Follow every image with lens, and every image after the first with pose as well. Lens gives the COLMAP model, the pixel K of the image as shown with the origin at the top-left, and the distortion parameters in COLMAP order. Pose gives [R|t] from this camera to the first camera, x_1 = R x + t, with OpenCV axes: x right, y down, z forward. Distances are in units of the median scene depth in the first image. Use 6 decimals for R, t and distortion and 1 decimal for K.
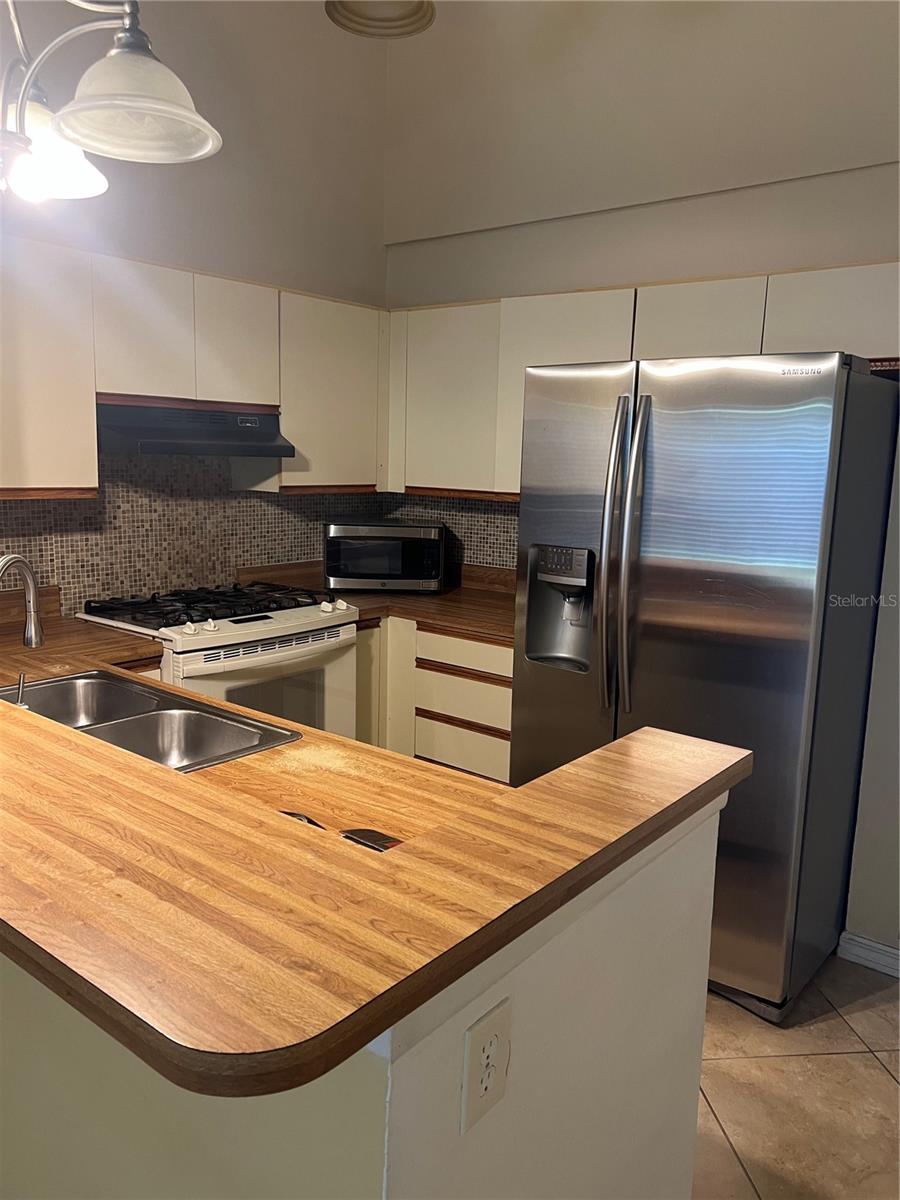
lens RADIAL K [[893.6, 0, 451.7], [0, 893.6, 603.0], [0, 0, 1]] dist [0.041392, -0.032342]
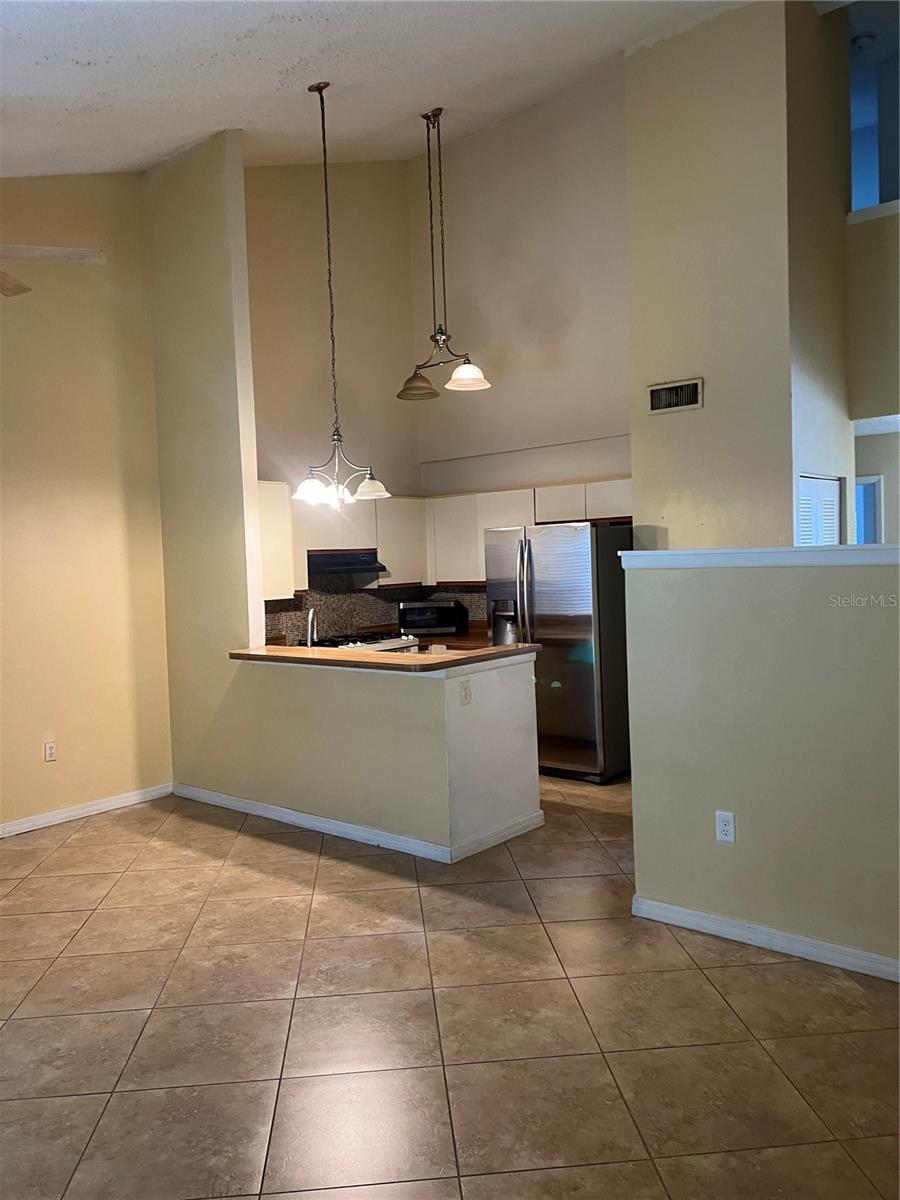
lens RADIAL K [[893.6, 0, 451.7], [0, 893.6, 603.0], [0, 0, 1]] dist [0.041392, -0.032342]
pose [[0.997581, -0.064178, -0.026703, 0.036123], [0.060644, 0.991291, -0.116897, 0.170050], [0.033972, 0.114995, 0.992785, -1.097153]]
